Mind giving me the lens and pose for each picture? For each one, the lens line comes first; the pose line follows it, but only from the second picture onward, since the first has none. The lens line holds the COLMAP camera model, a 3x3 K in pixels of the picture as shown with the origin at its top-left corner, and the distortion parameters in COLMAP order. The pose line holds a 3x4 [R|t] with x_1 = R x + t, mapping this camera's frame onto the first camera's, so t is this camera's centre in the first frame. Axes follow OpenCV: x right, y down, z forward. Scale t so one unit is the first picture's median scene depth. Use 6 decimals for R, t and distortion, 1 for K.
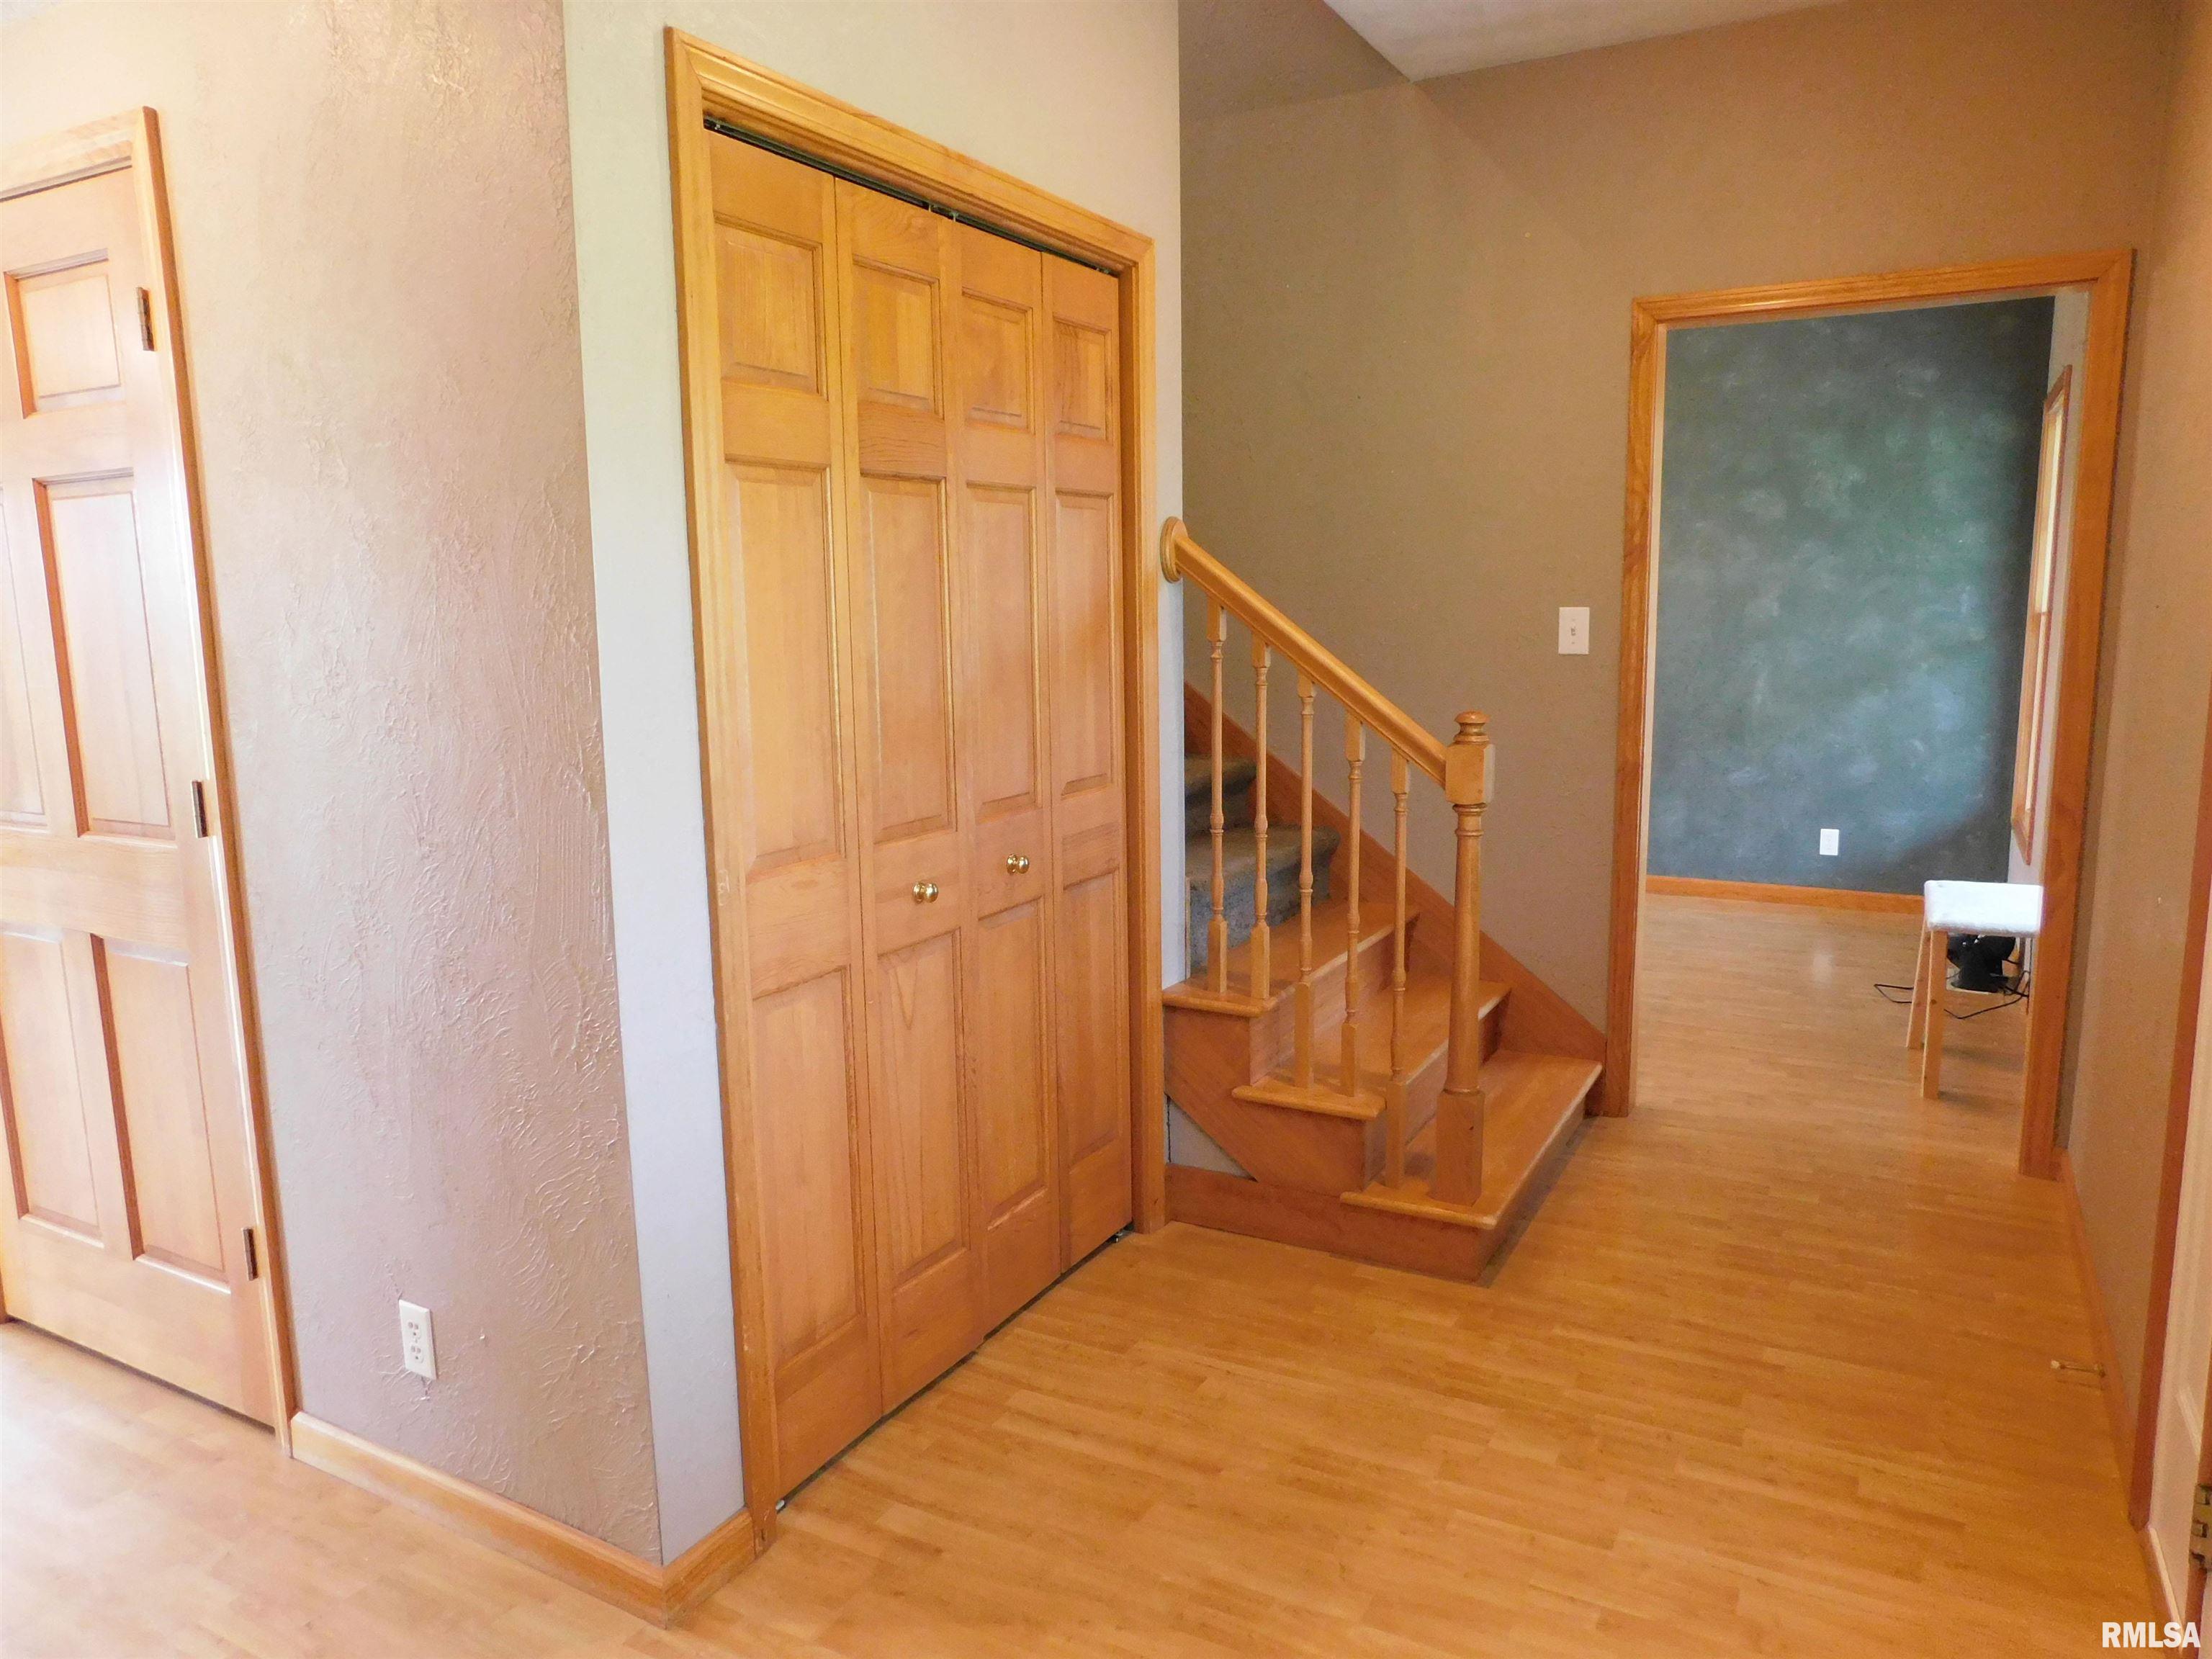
lens RADIAL K [[1487.2, 0, 1117.0], [0, 1487.2, 832.4], [0, 0, 1]] dist [-0.072129, 0.068035]
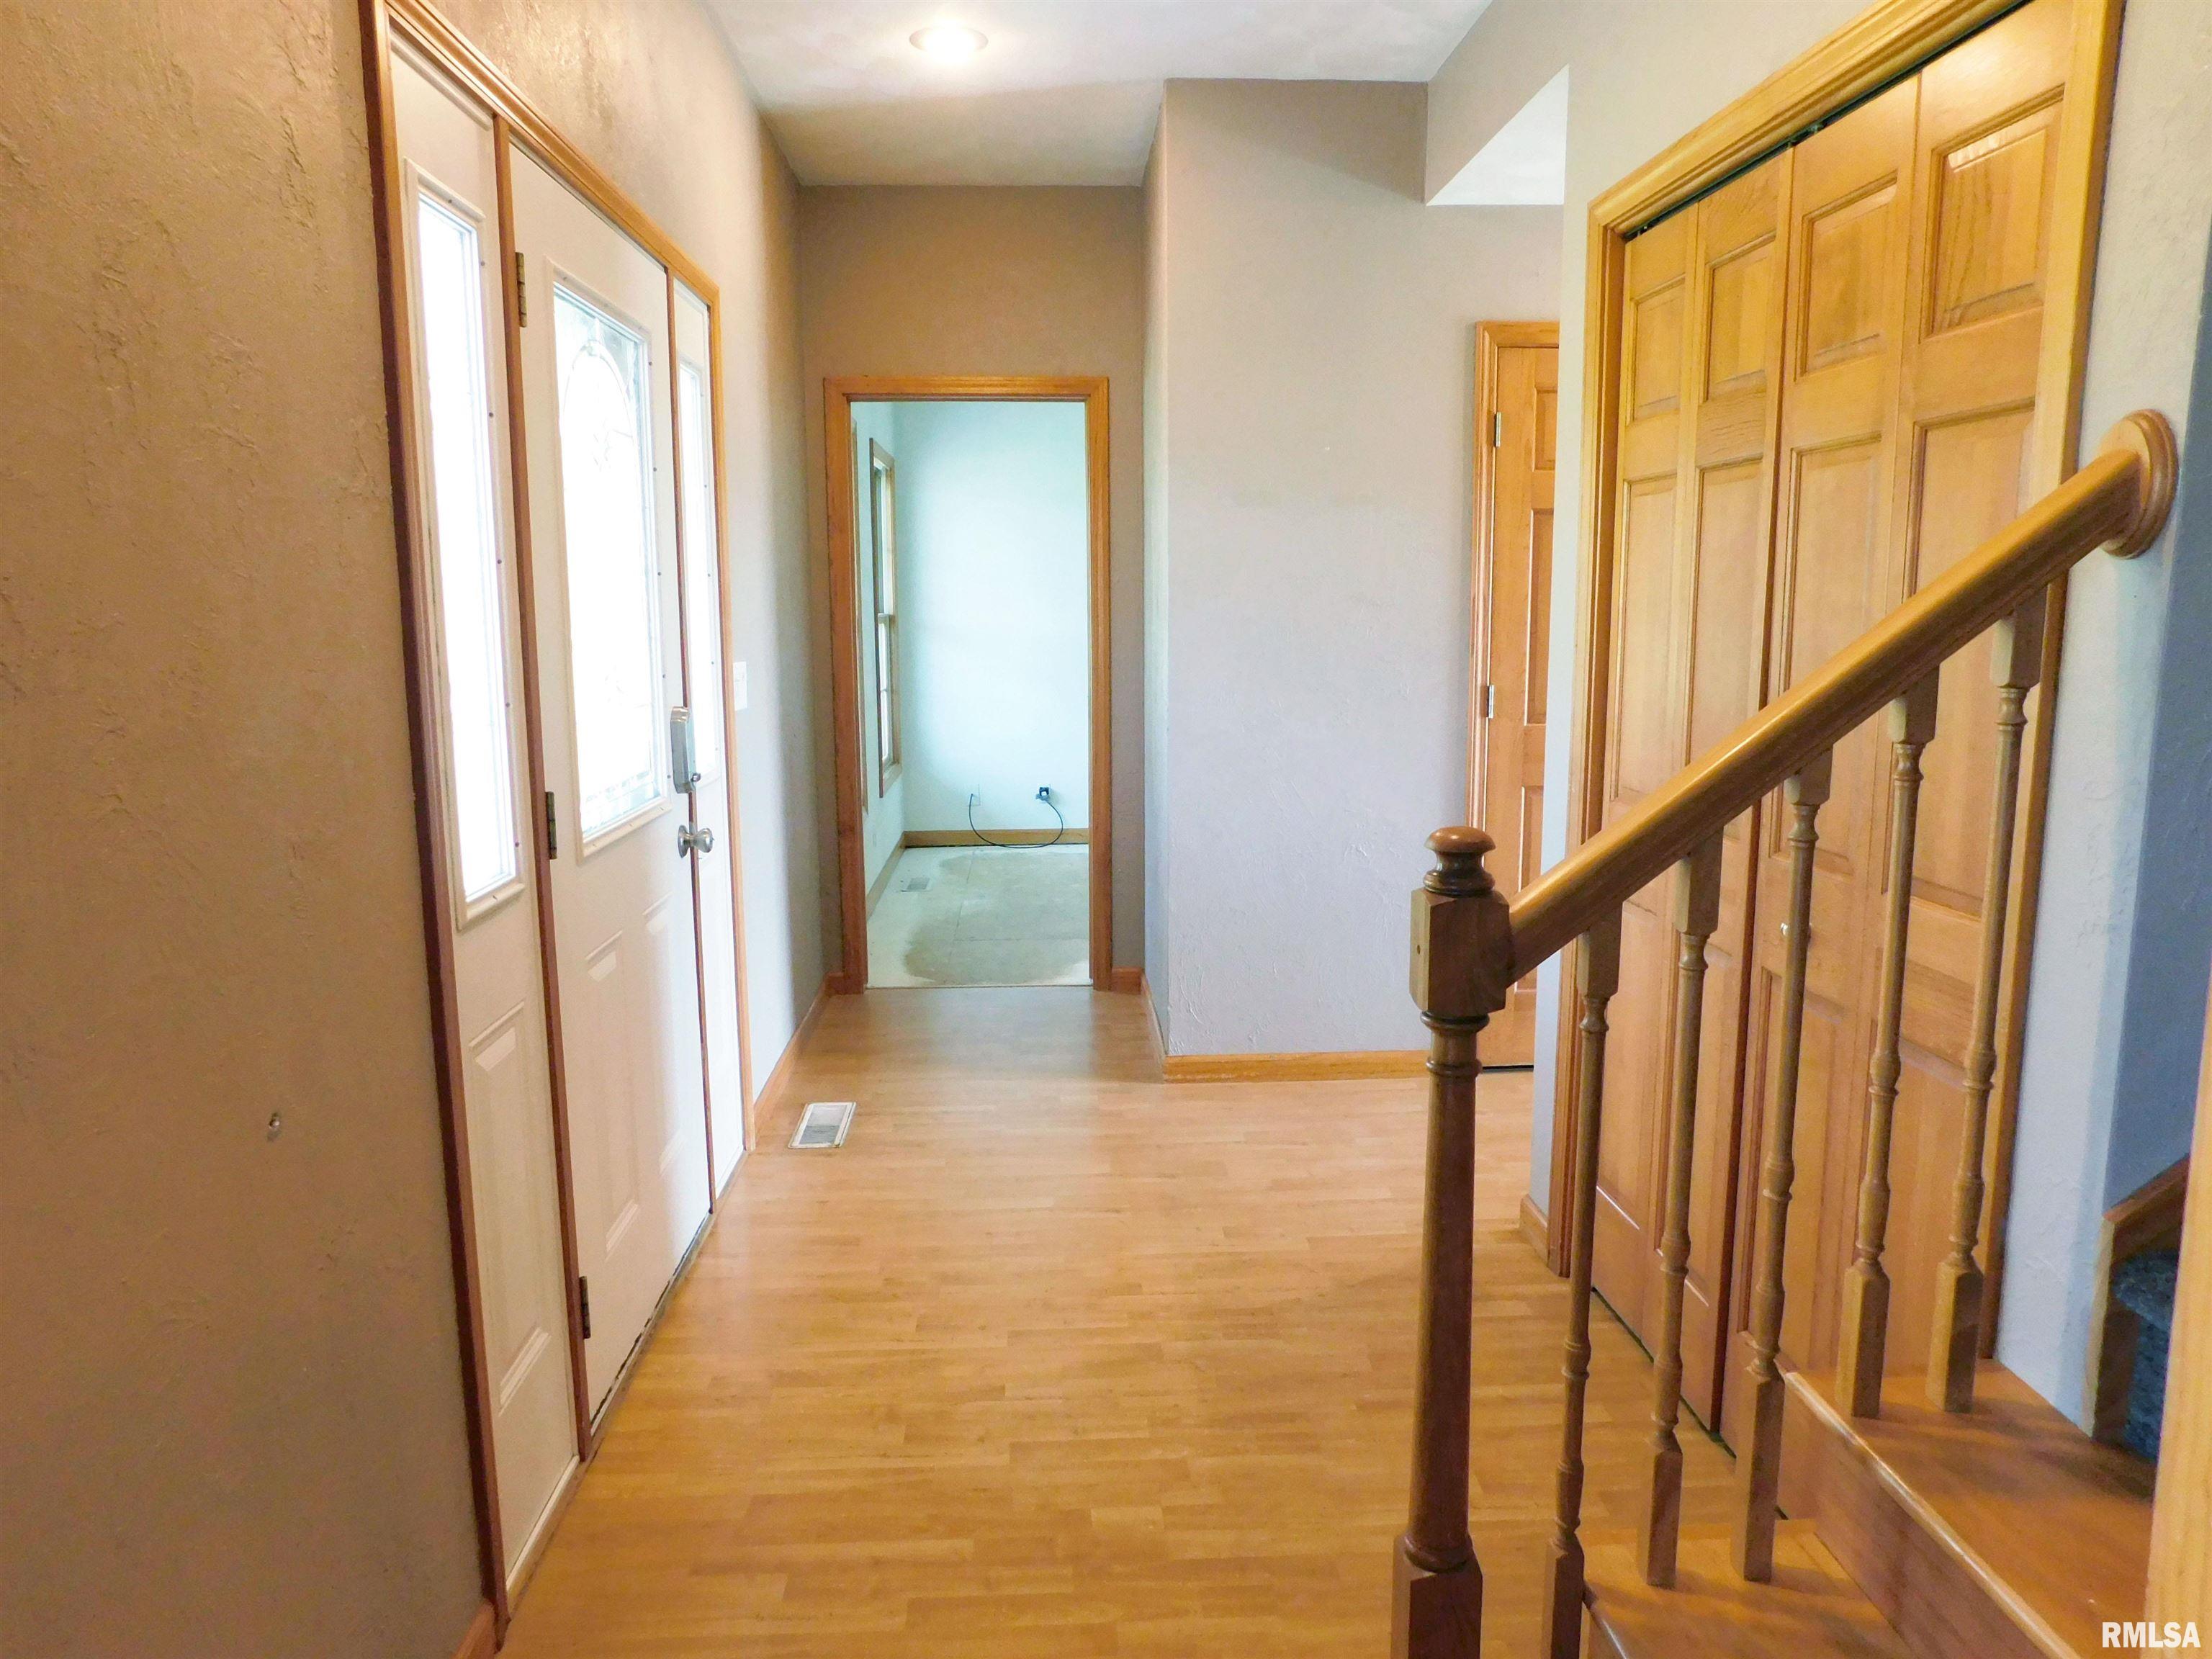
lens RADIAL K [[1487.2, 0, 1117.0], [0, 1487.2, 832.4], [0, 0, 1]] dist [-0.072129, 0.068035]
pose [[-0.850114, 0.096246, -0.517729, 0.765981], [-0.066082, 0.955887, 0.286206, -0.272020], [0.522436, 0.277520, -0.806252, 1.727480]]
